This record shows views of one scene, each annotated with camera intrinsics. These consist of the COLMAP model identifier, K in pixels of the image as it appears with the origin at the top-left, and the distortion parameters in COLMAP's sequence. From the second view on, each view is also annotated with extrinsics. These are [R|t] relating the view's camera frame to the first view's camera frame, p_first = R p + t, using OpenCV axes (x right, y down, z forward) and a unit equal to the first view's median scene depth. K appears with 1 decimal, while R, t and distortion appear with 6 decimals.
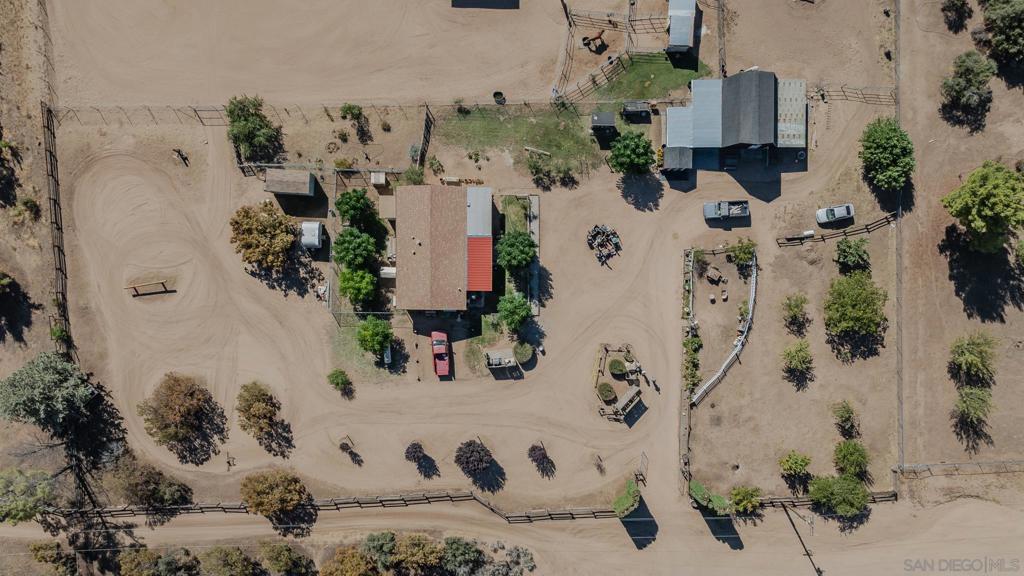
lens RADIAL K [[763.2, 0, 515.0], [0, 763.2, 358.9], [0, 0, 1]] dist [-0.024806, 0.038347]
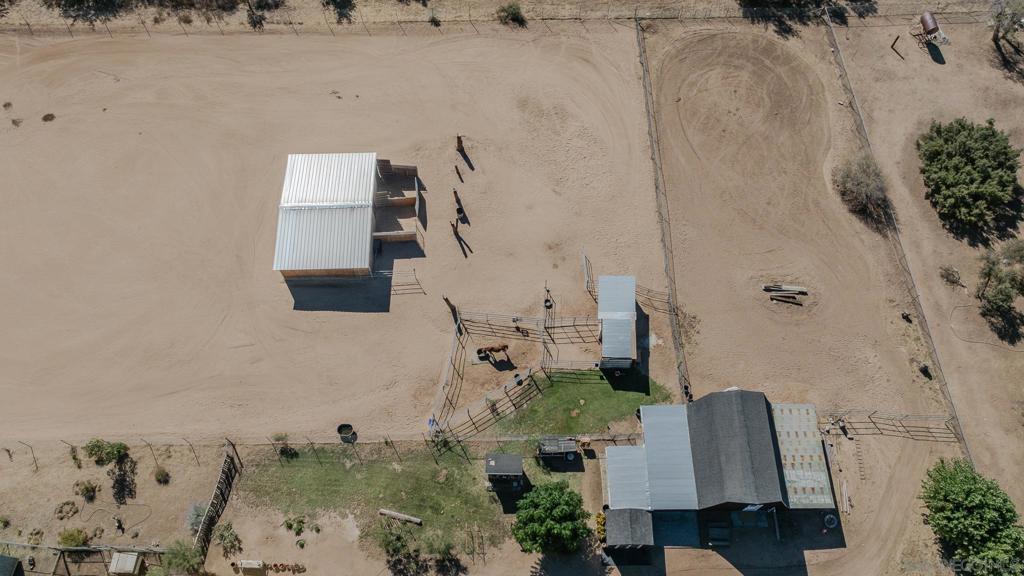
lens RADIAL K [[774.2, 0, 515.8], [0, 774.2, 268.2], [0, 0, 1]] dist [-0.038046, 0.066281]
pose [[0.999999, -0.001254, -0.000613, 0.122819], [0.000724, 0.841689, -0.539962, -0.104545], [0.001193, 0.539961, 0.841689, 0.366644]]
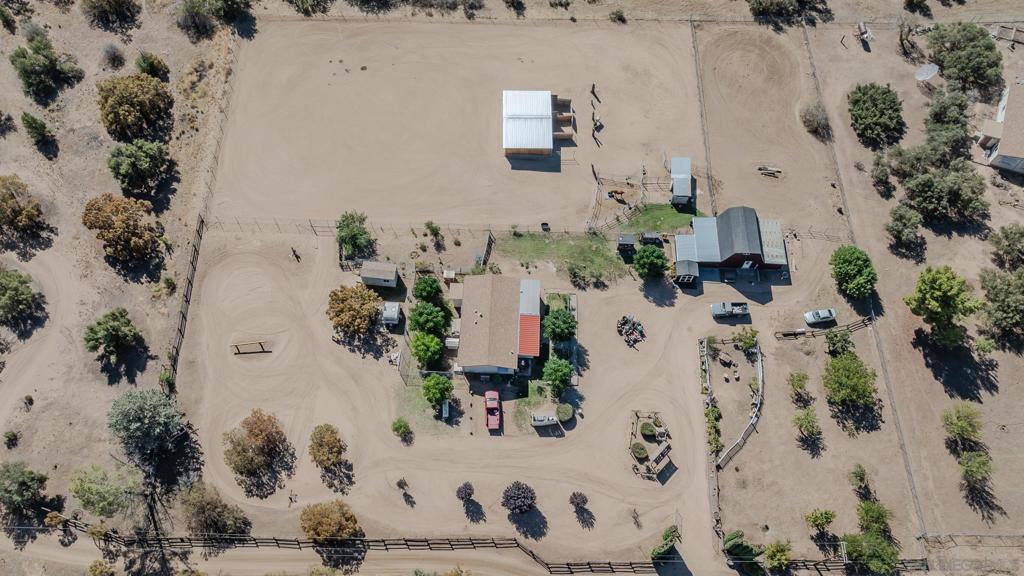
lens RADIAL K [[811.6, 0, 502.4], [0, 811.6, 306.4], [0, 0, 1]] dist [-0.012718, 0.007250]
pose [[0.999460, 0.029689, -0.014094, -0.069974], [-0.032731, 0.860600, -0.508228, 0.476917], [-0.002960, 0.508415, 0.861107, -0.124138]]
